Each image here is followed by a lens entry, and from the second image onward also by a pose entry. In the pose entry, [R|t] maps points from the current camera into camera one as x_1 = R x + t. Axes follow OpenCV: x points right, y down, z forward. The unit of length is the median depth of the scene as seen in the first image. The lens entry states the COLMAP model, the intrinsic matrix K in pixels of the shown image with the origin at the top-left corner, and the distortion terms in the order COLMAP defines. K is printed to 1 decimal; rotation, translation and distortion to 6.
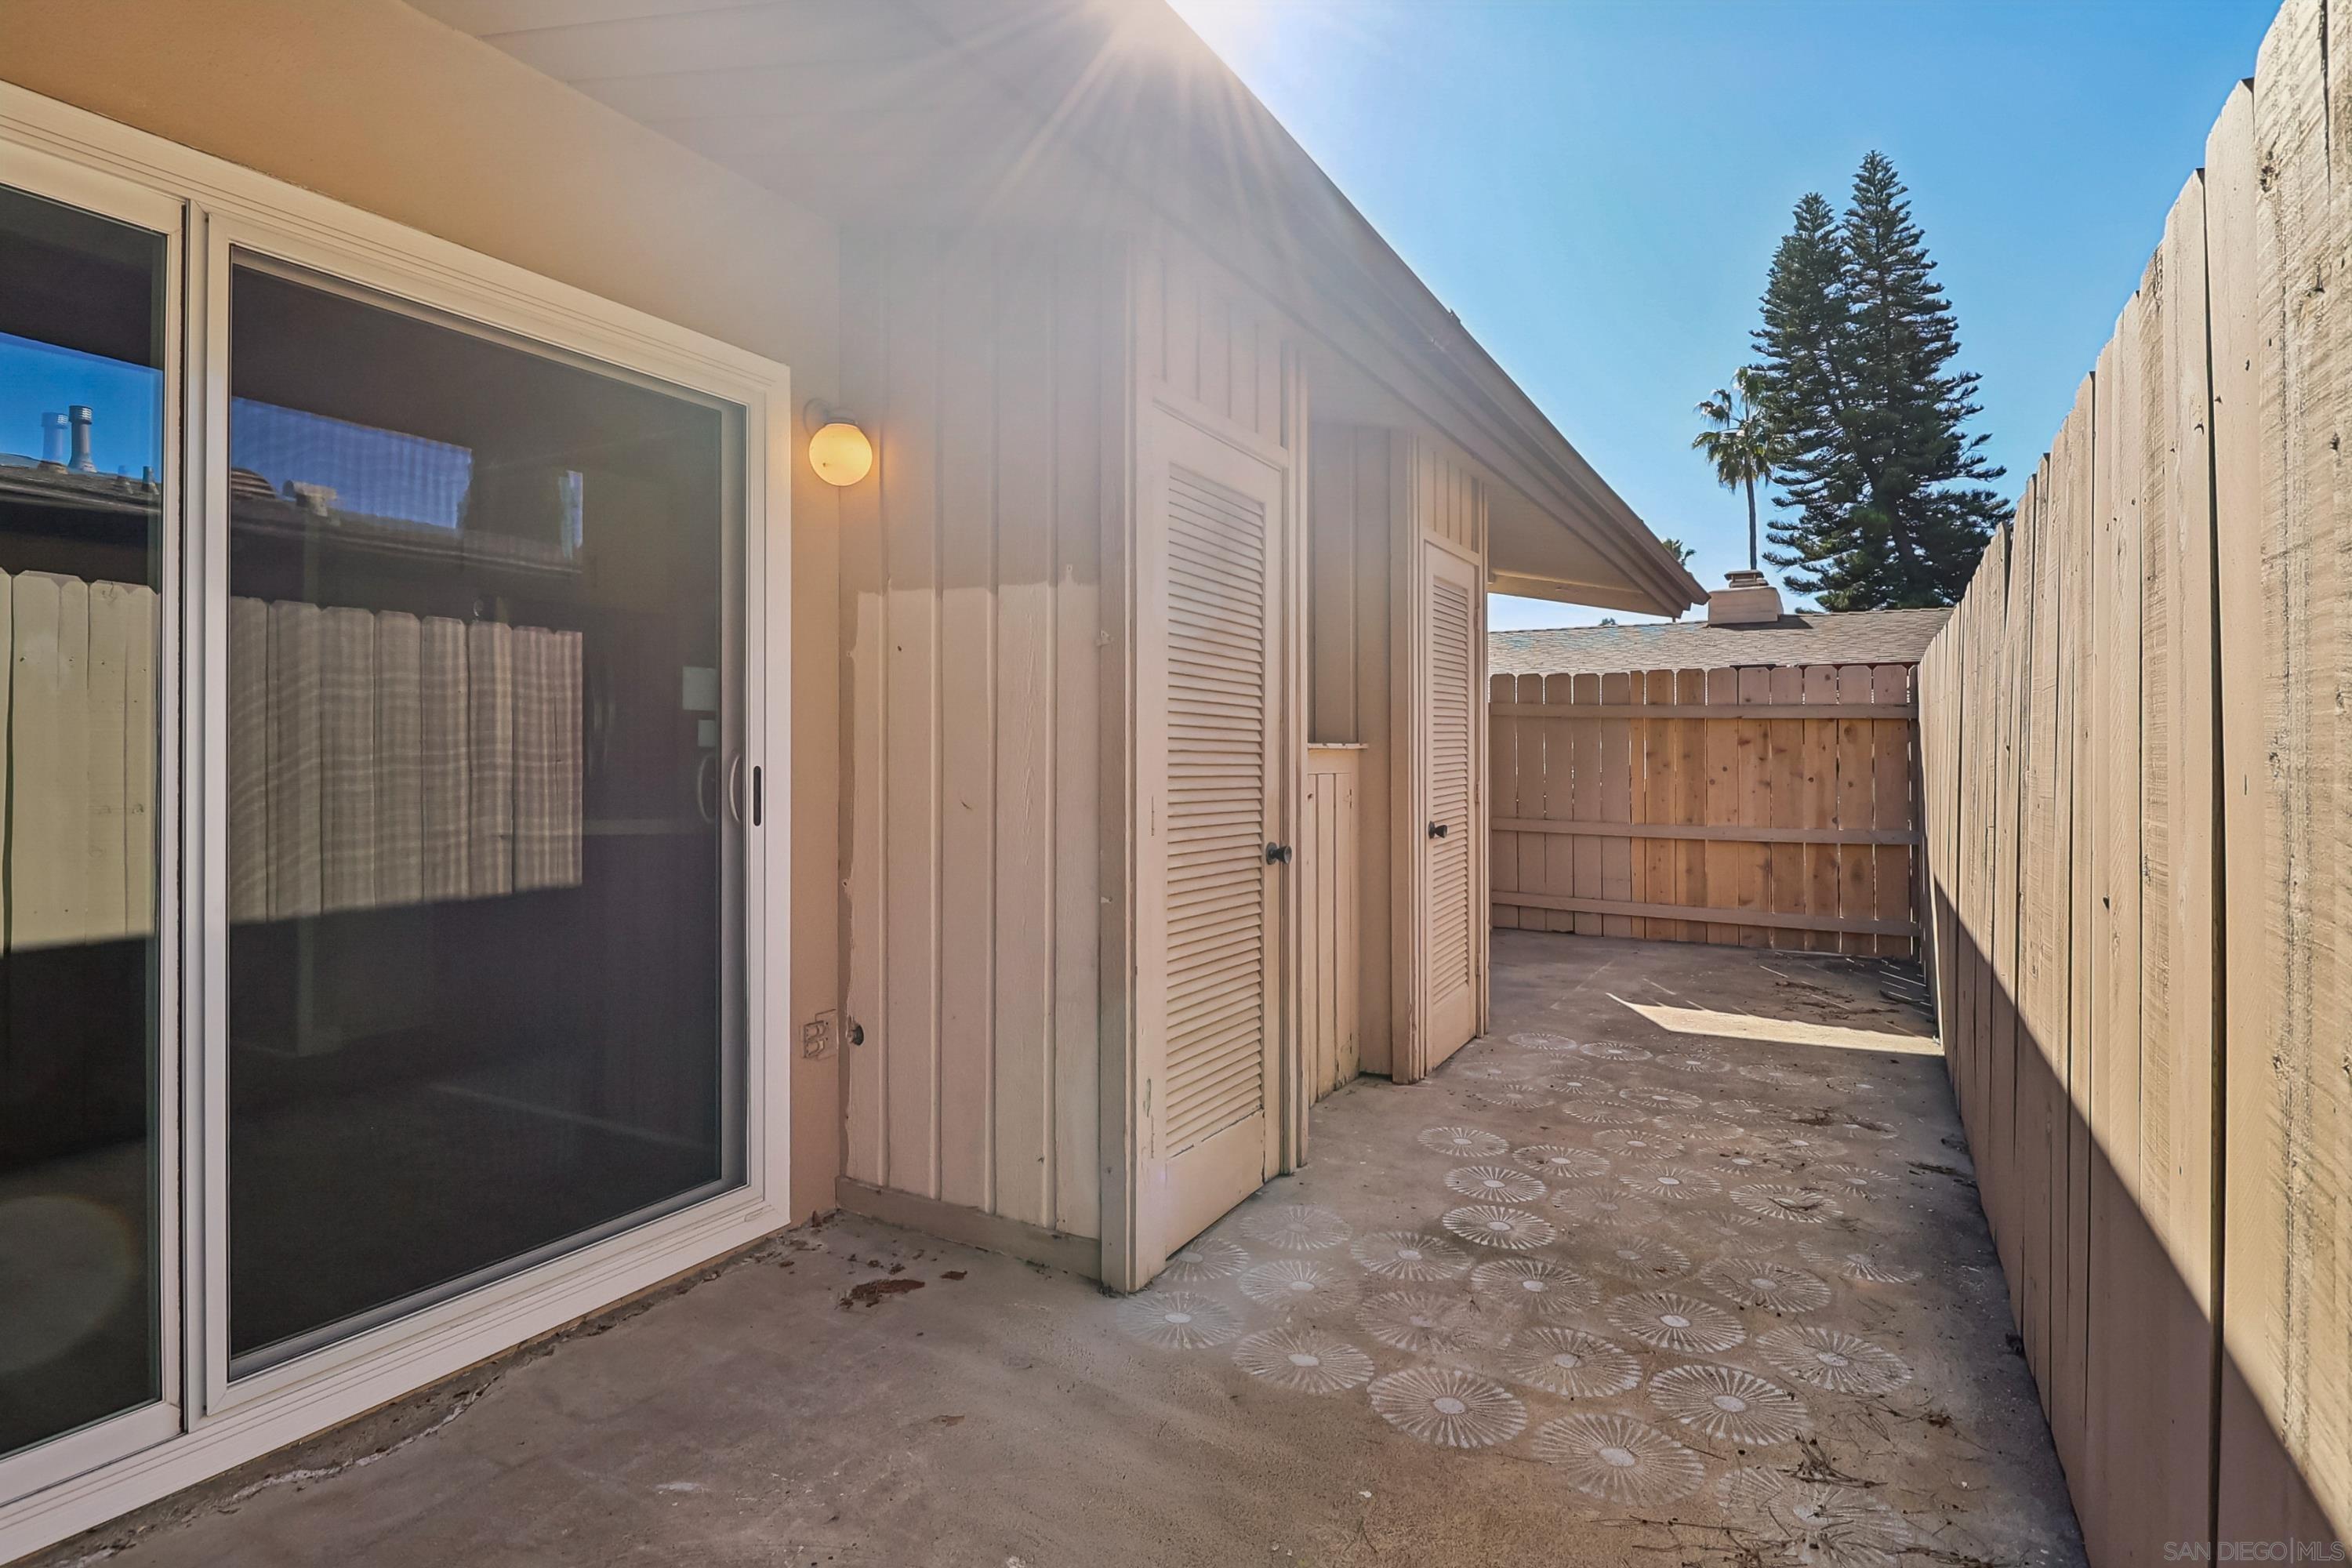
lens RADIAL K [[1240.8, 0, 1165.5], [0, 1240.8, 761.2], [0, 0, 1]] dist [0.005405, -0.015608]
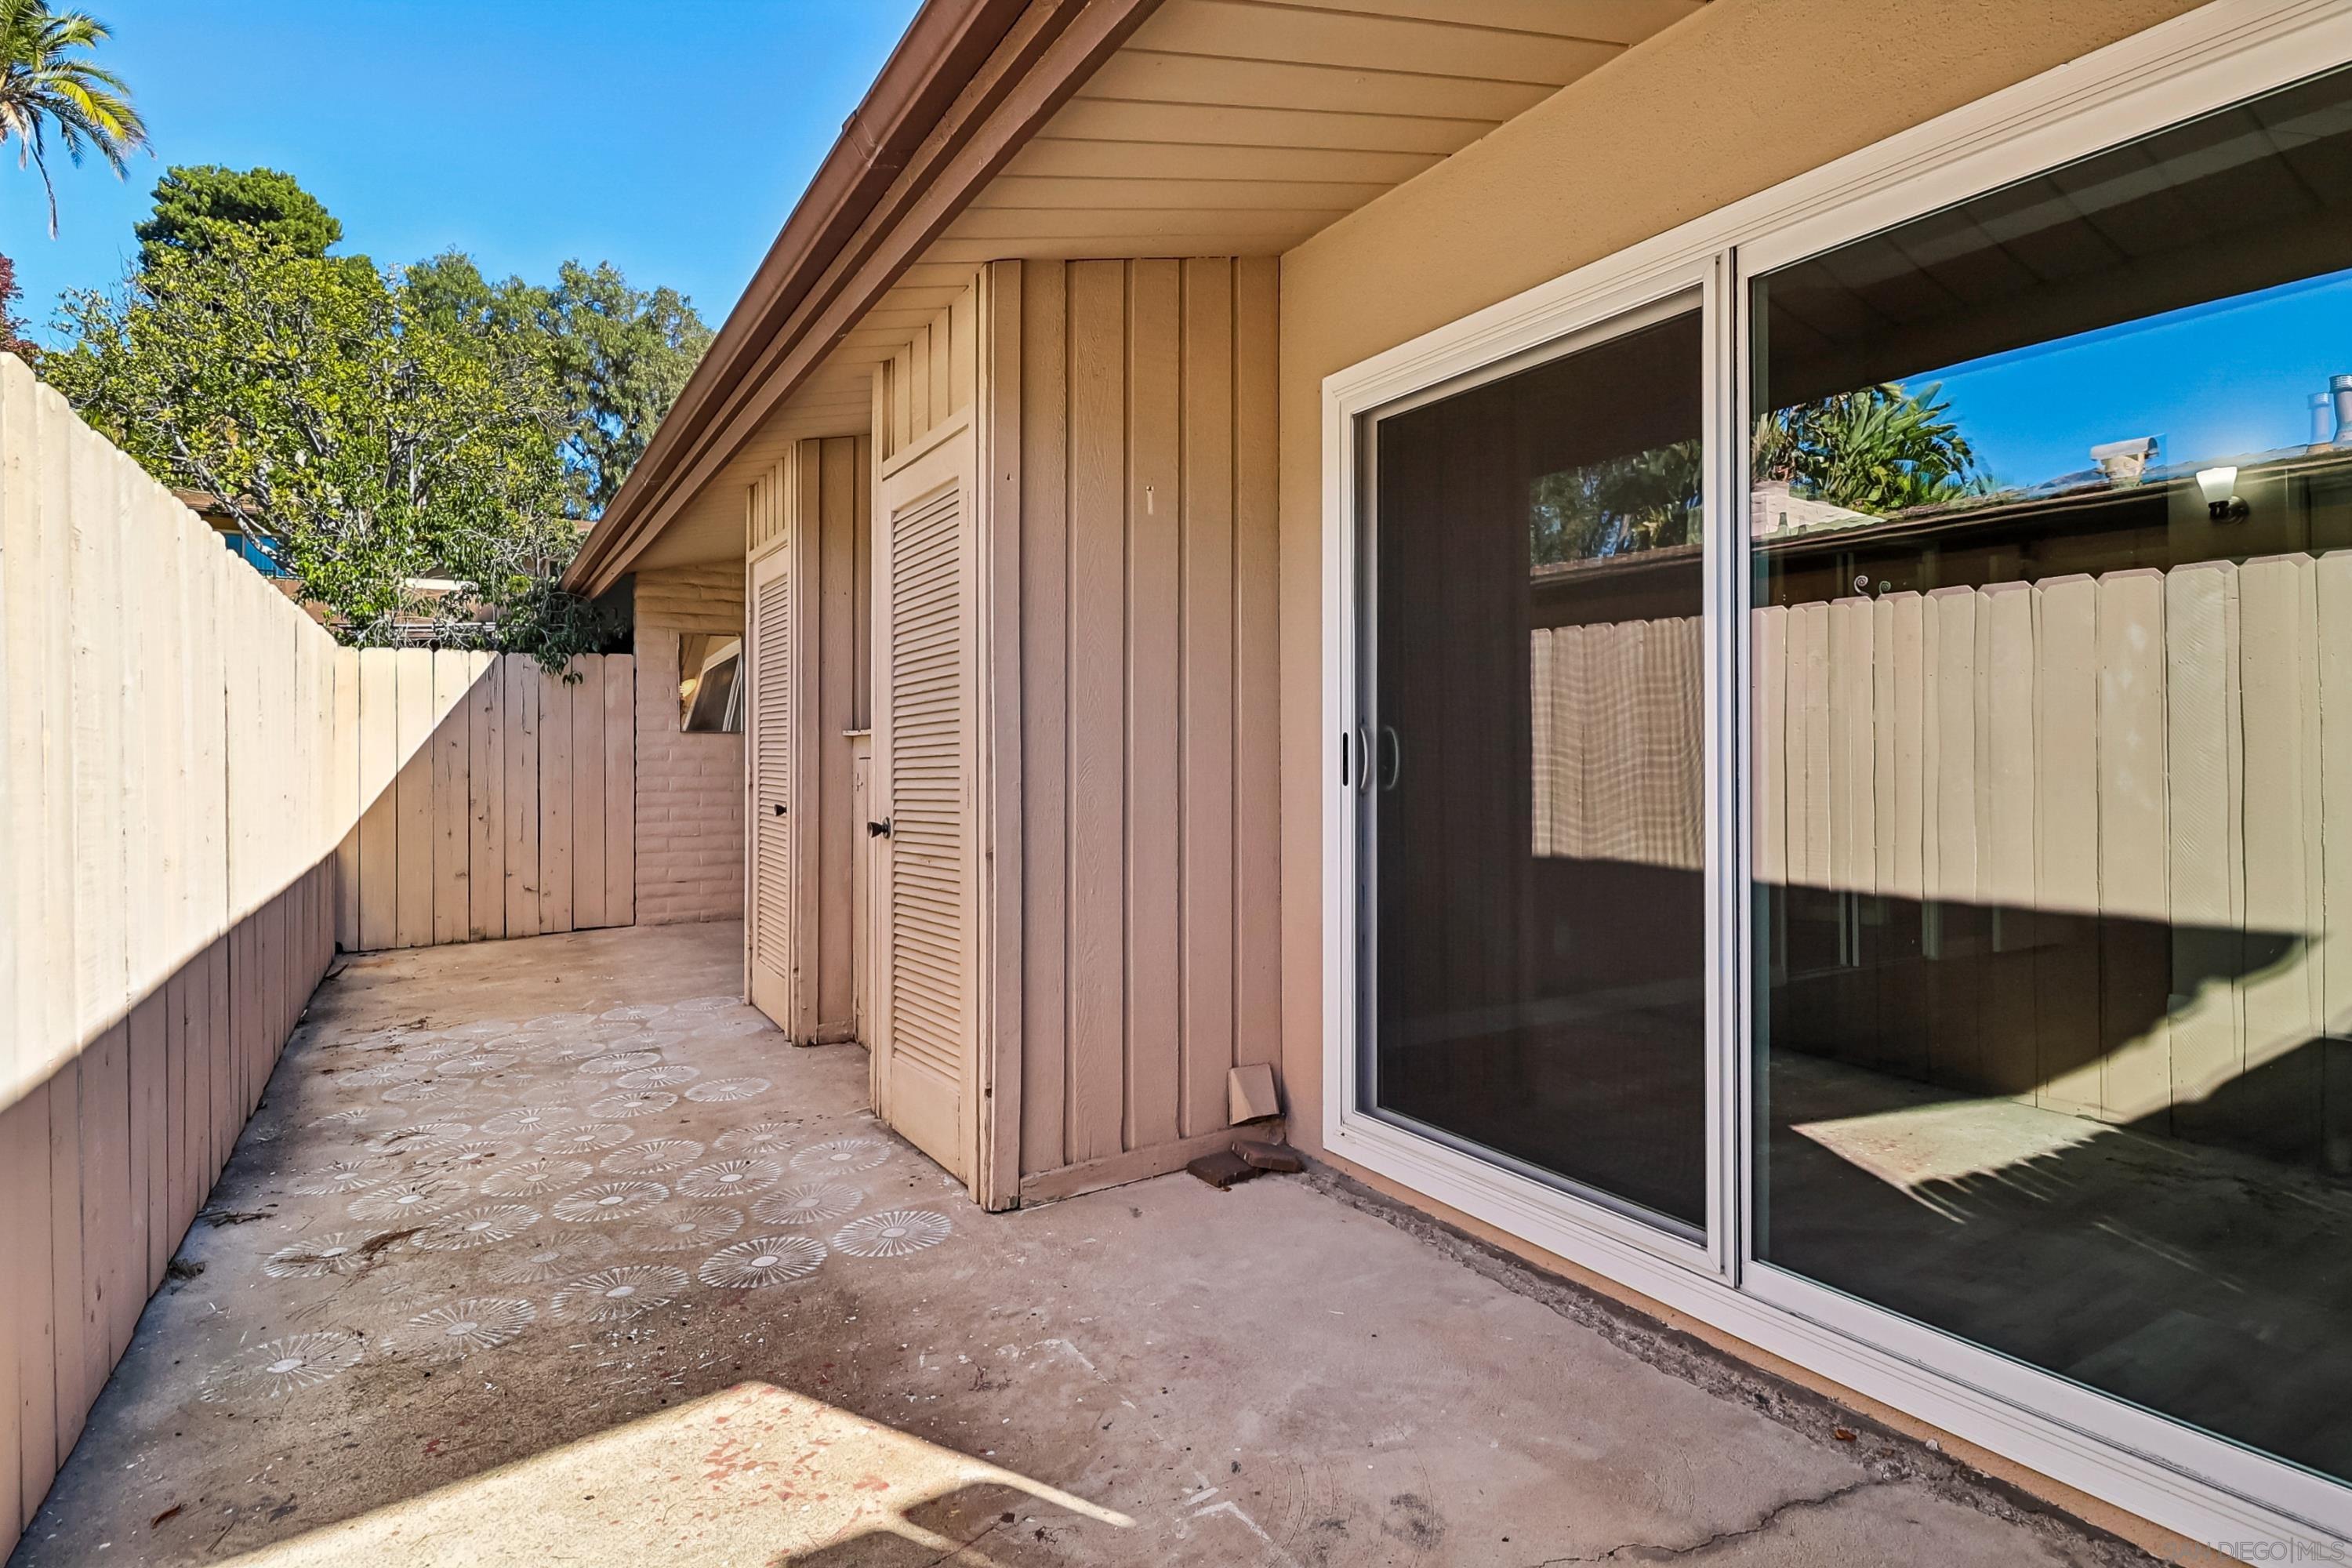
lens RADIAL K [[1240.8, 0, 1165.5], [0, 1240.8, 761.2], [0, 0, 1]] dist [0.005405, -0.015608]
pose [[-0.512895, 0.004614, -0.858439, 0.913564], [0.000644, 0.999987, 0.004990, 0.012478], [0.858451, 0.002007, -0.512892, 1.765957]]
